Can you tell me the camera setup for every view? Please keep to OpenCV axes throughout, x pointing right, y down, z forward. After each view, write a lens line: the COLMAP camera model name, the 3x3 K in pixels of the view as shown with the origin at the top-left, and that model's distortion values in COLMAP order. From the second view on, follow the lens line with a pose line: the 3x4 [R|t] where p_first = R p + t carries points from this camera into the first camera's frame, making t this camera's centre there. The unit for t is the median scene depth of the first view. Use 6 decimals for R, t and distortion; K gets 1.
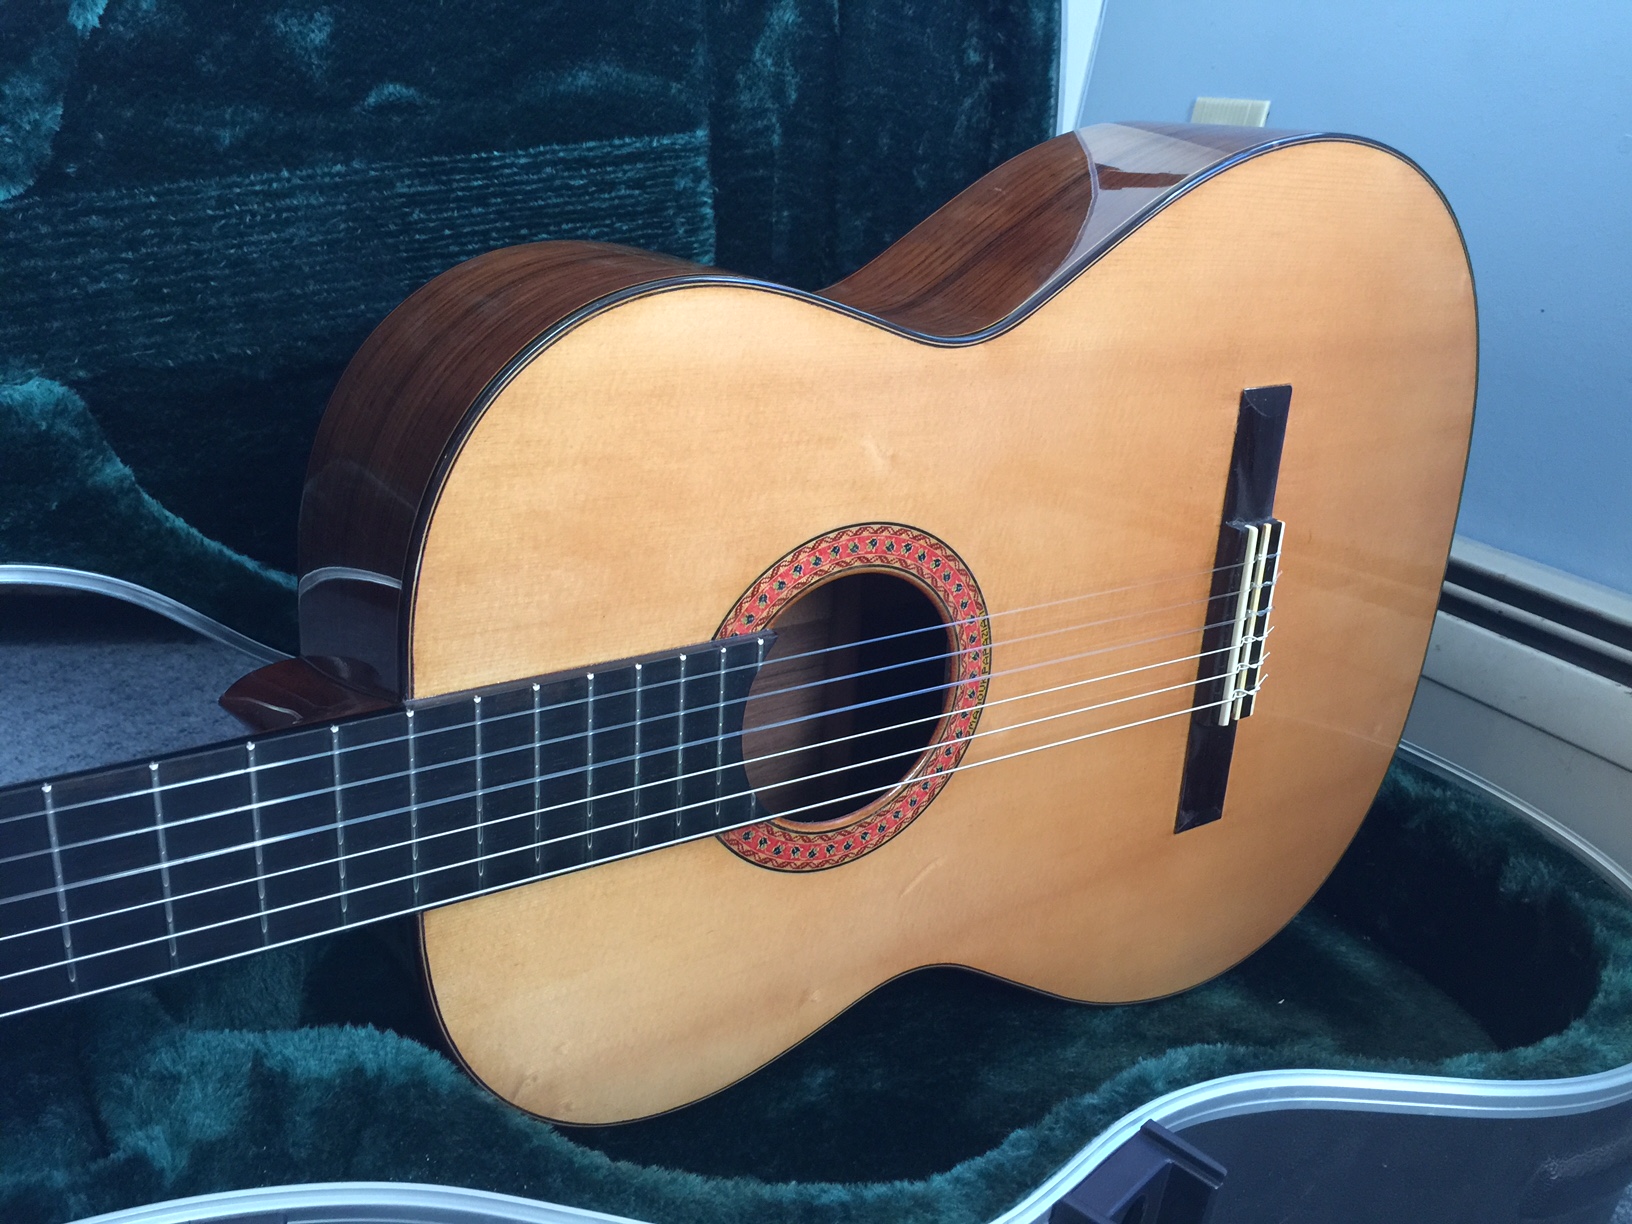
lens RADIAL K [[1400.4, 0, 797.3], [0, 1400.4, 602.1], [0, 0, 1]] dist [0.104402, -0.172621]
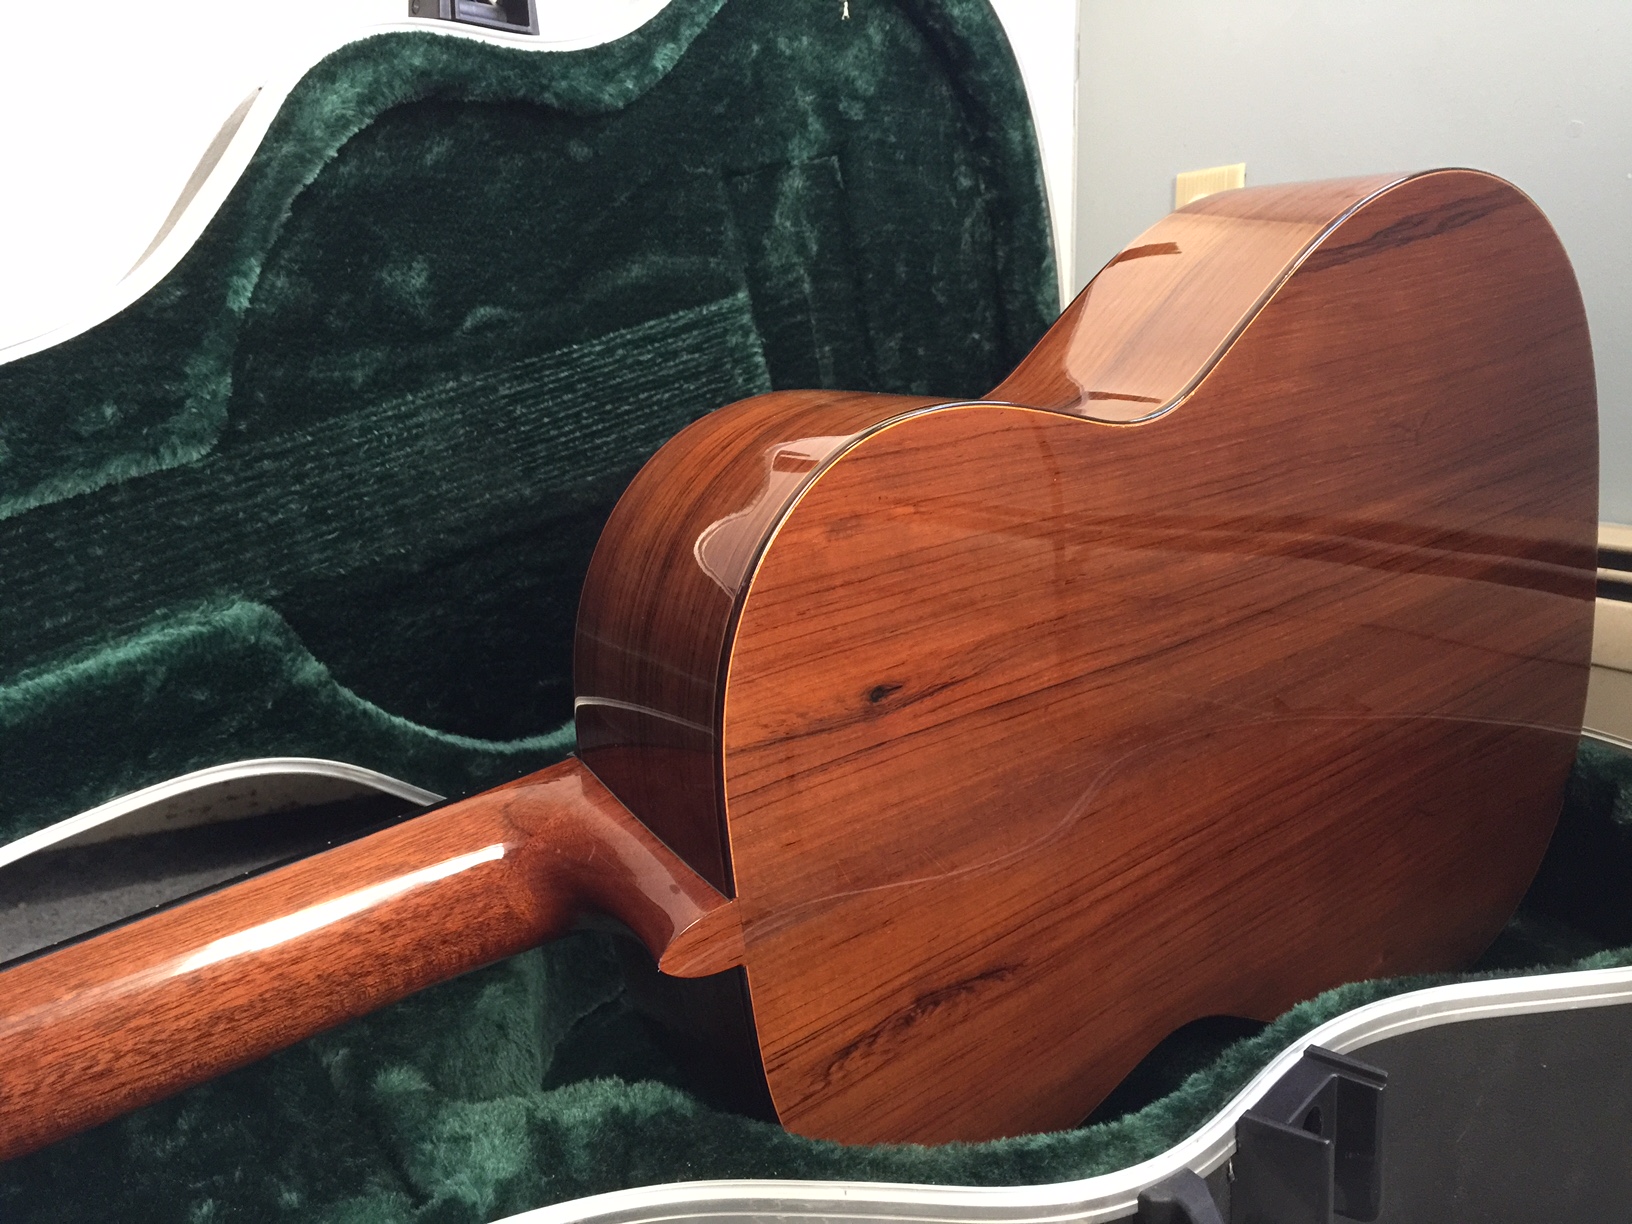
lens RADIAL K [[1400.4, 0, 797.3], [0, 1400.4, 602.1], [0, 0, 1]] dist [0.104402, -0.172621]
pose [[0.978976, -0.195963, -0.056612, -0.010524], [0.188910, 0.975731, -0.110731, 0.055717], [0.076938, 0.097708, 0.992237, -0.125217]]
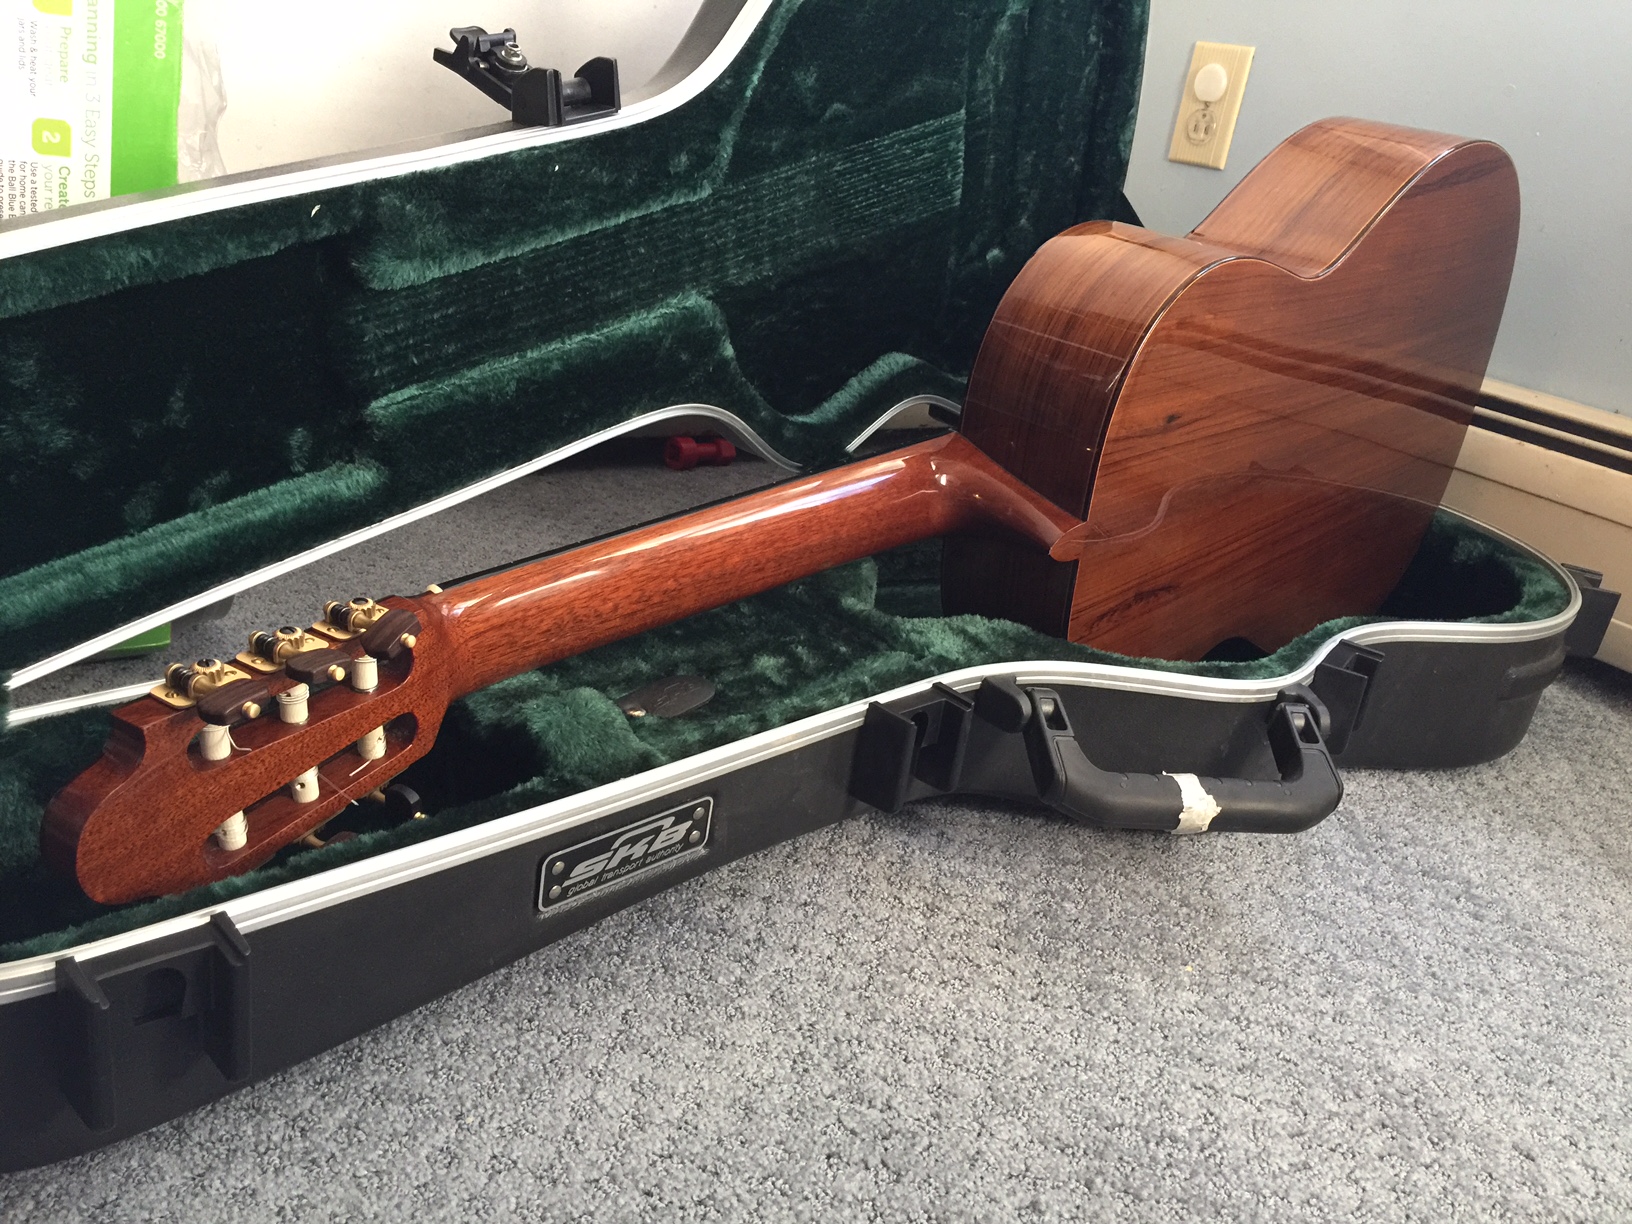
lens RADIAL K [[1400.4, 0, 797.3], [0, 1400.4, 602.1], [0, 0, 1]] dist [0.104402, -0.172621]
pose [[0.990965, -0.067270, 0.116028, -0.577997], [0.055718, 0.993418, 0.100084, 0.046274], [-0.121997, -0.092715, 0.988191, -0.699307]]
